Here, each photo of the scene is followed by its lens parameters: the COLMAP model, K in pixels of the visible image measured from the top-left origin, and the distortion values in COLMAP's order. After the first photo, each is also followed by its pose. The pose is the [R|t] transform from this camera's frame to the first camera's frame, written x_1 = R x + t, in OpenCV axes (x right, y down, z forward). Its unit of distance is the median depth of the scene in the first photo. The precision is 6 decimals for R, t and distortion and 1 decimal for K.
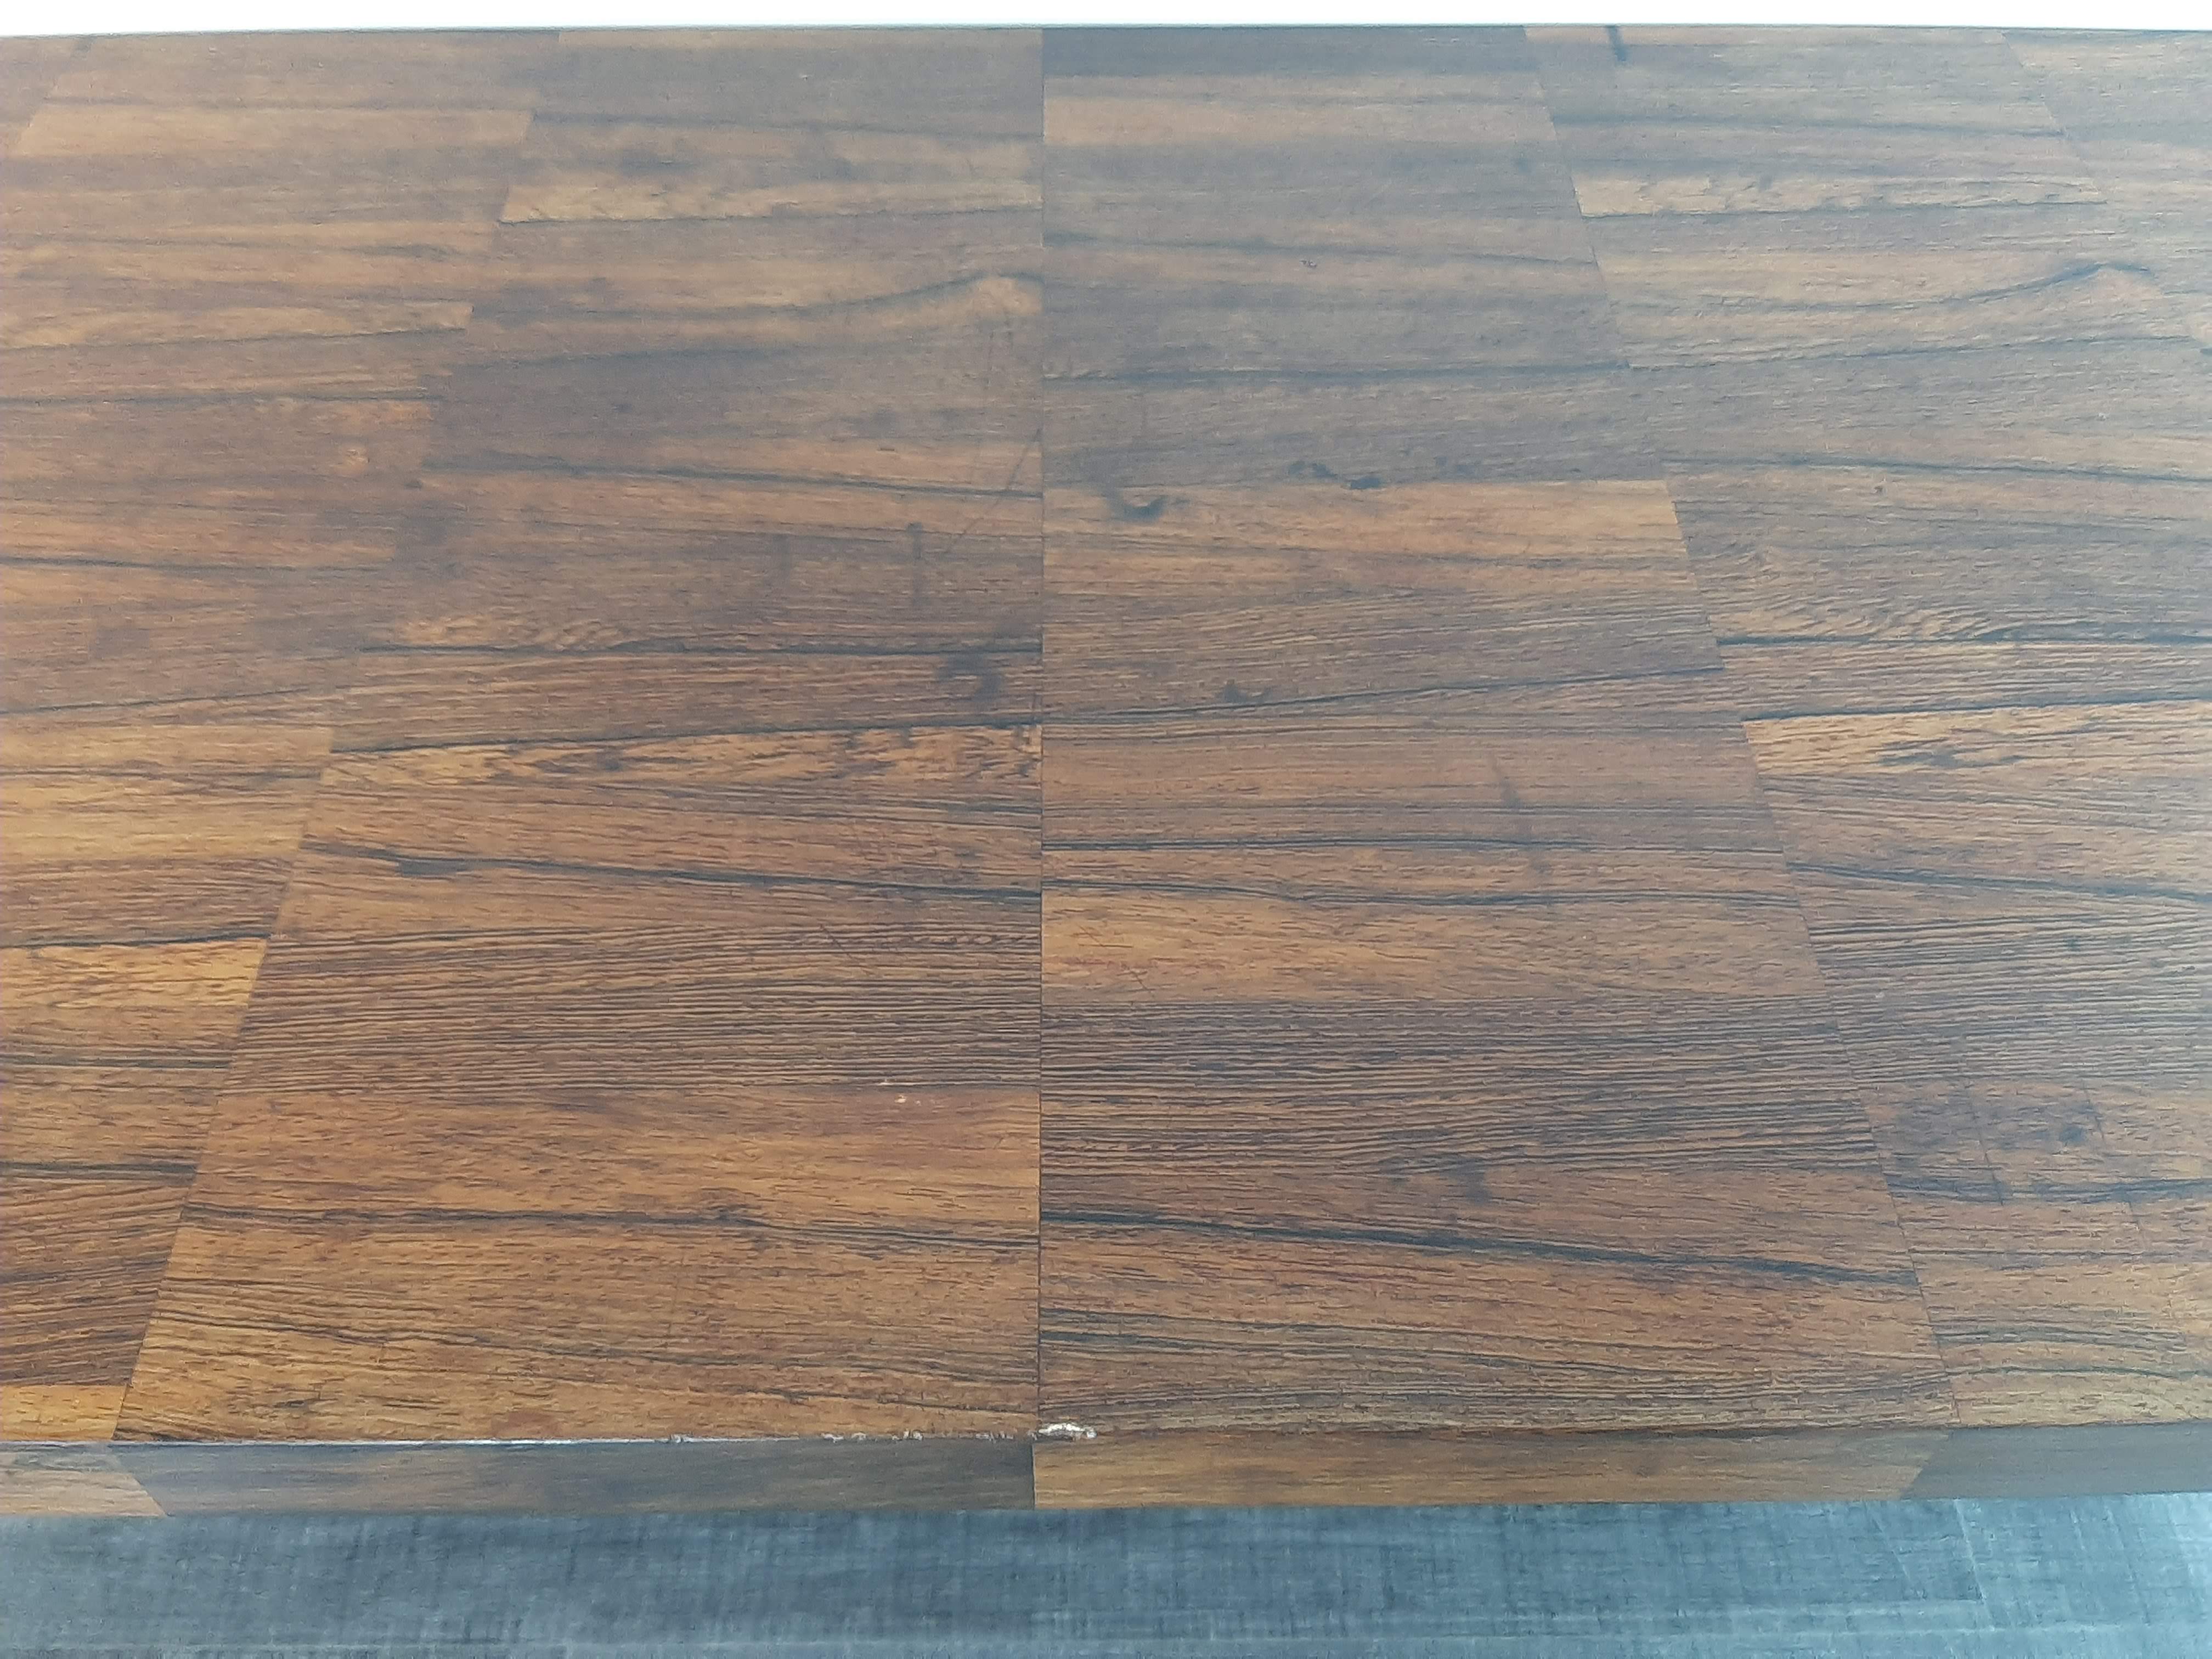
lens RADIAL K [[1986.2, 0, 1078.0], [0, 1986.2, 828.3], [0, 0, 1]] dist [0.090783, -0.197410]
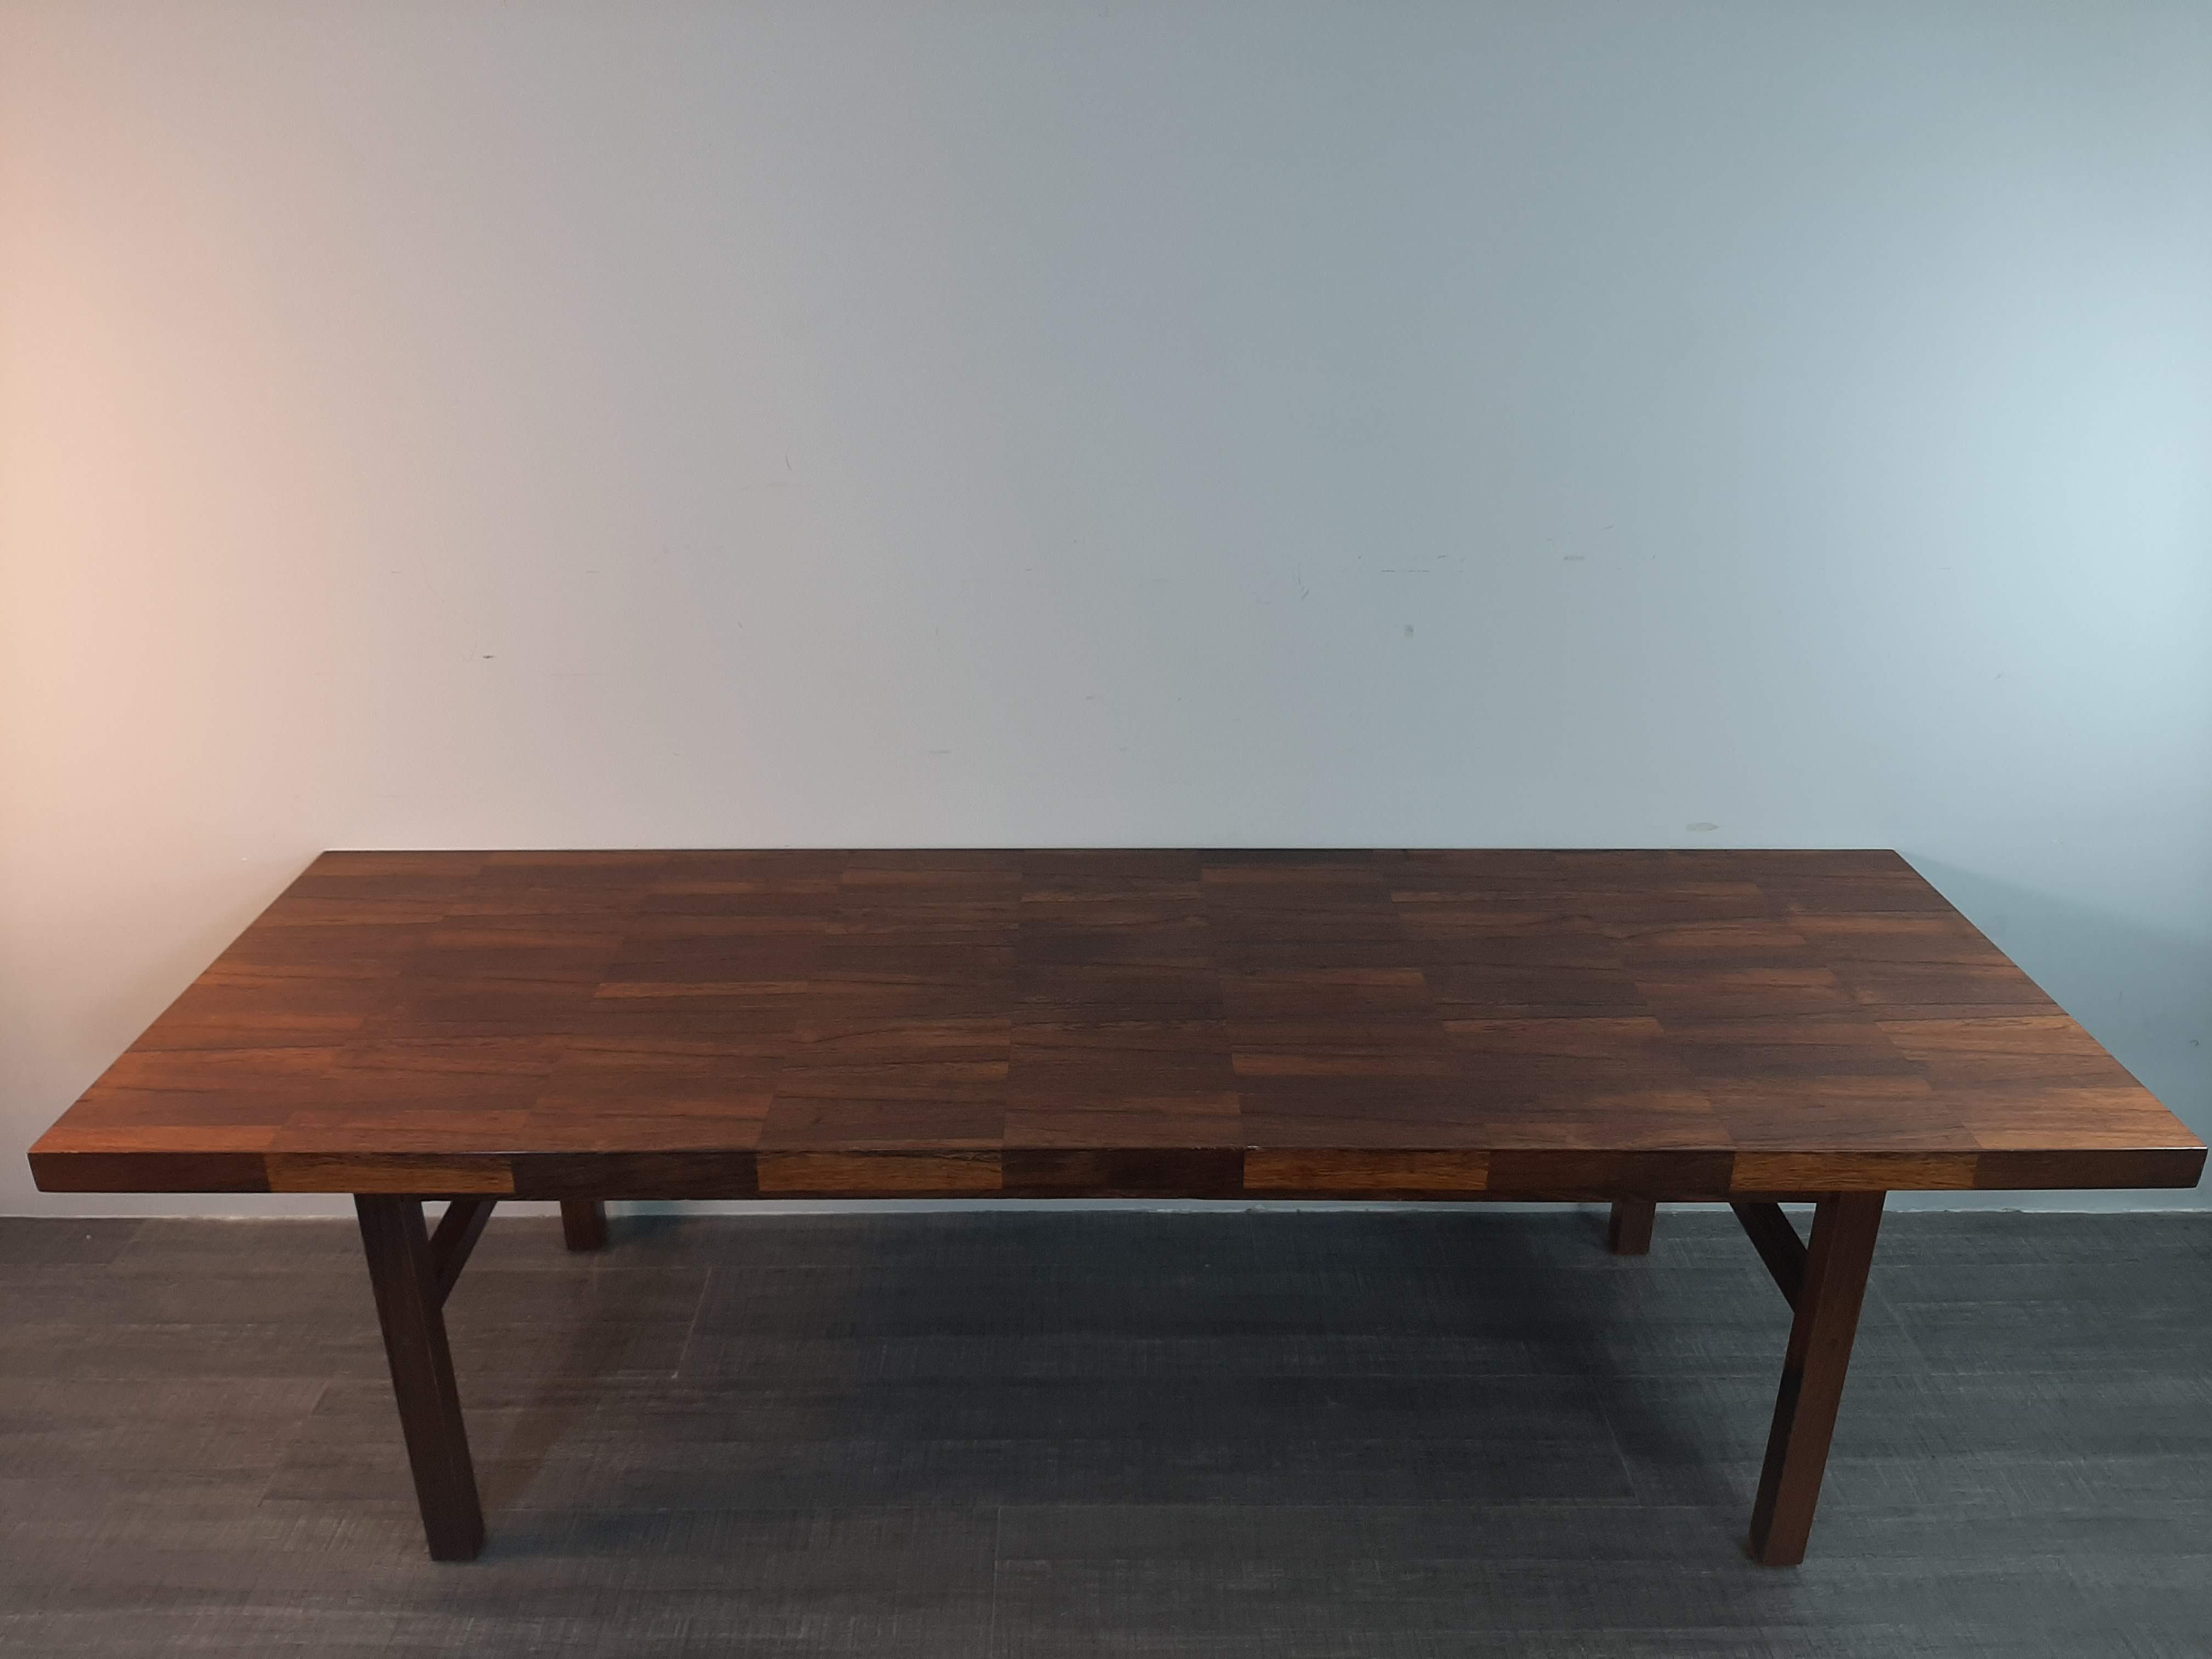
lens RADIAL K [[1735.2, 0, 1079.7], [0, 1735.2, 831.6], [0, 0, 1]] dist [0.070583, -0.157155]
pose [[0.999961, 0.002629, -0.008489, -0.208448], [-0.006116, 0.896628, -0.442742, 0.827369], [0.006448, 0.442777, 0.896609, -1.497485]]
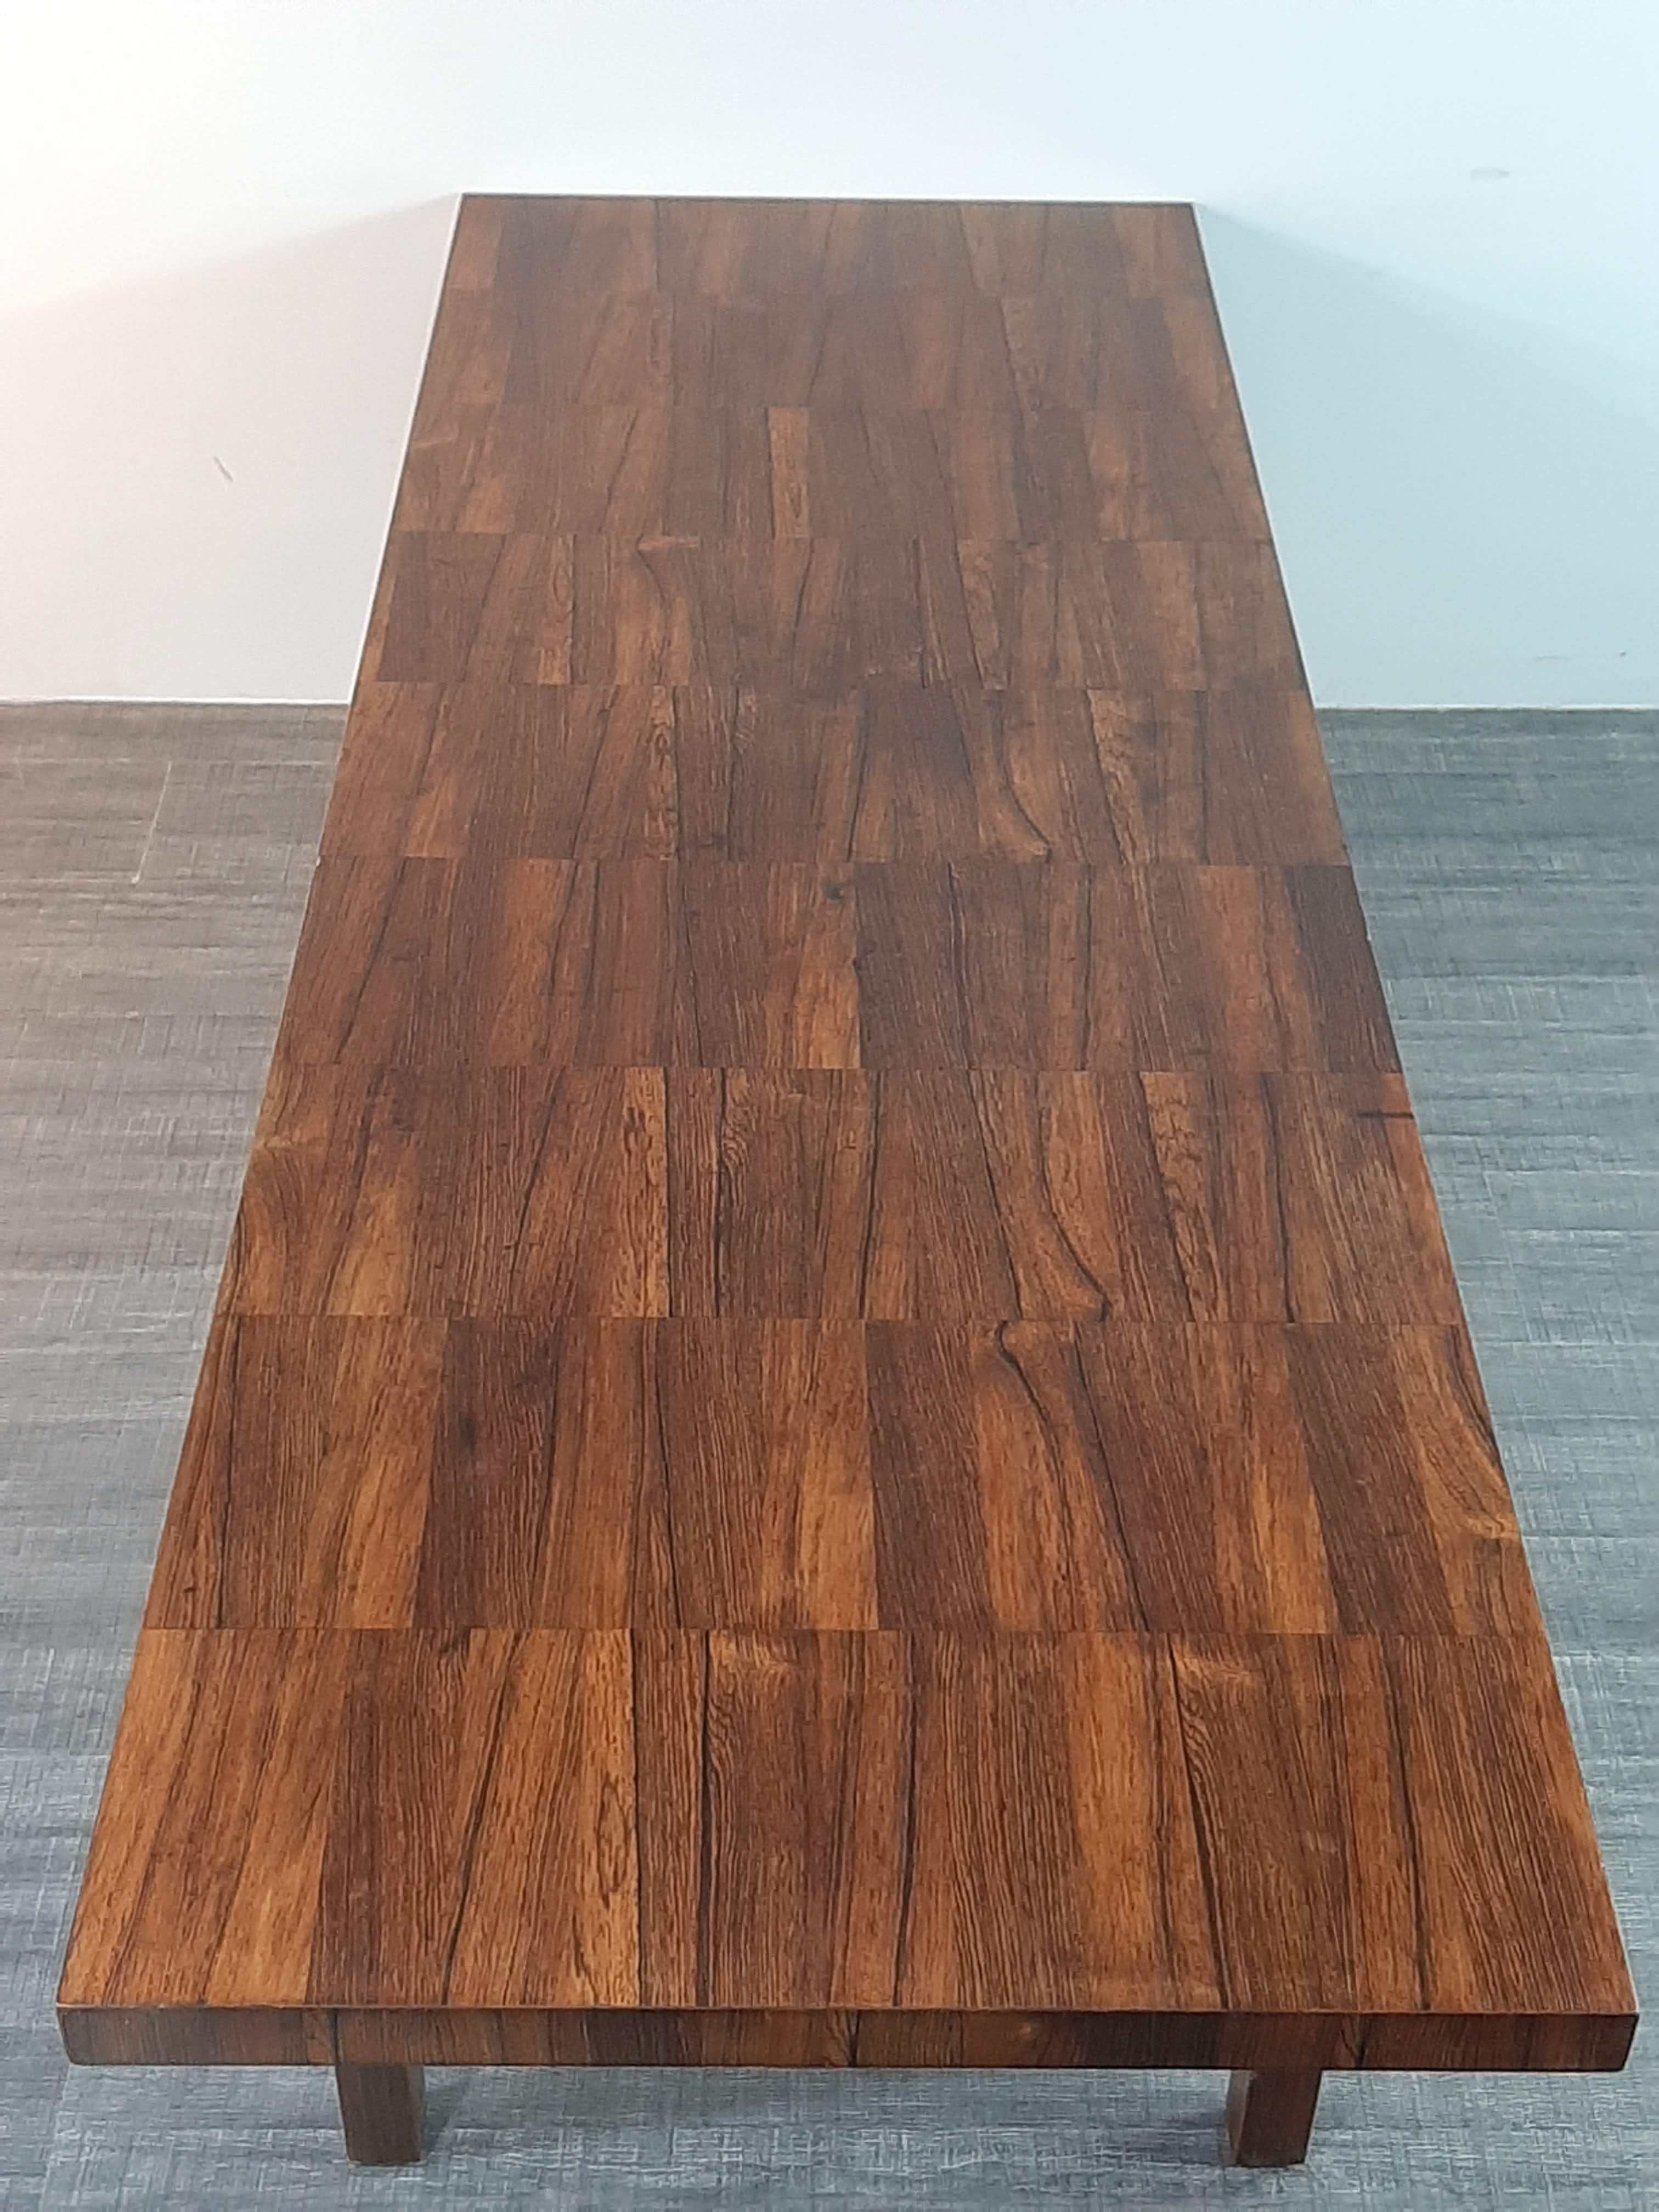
lens RADIAL K [[3073.5, 0, 828.5], [0, 3073.5, 1069.0], [0, 0, 1]] dist [0.225447, -0.899101]
pose [[-0.005247, 0.611592, -0.791156, 2.356818], [-0.769102, 0.503177, 0.394075, -1.180705], [0.639105, 0.610547, 0.467737, -0.233483]]
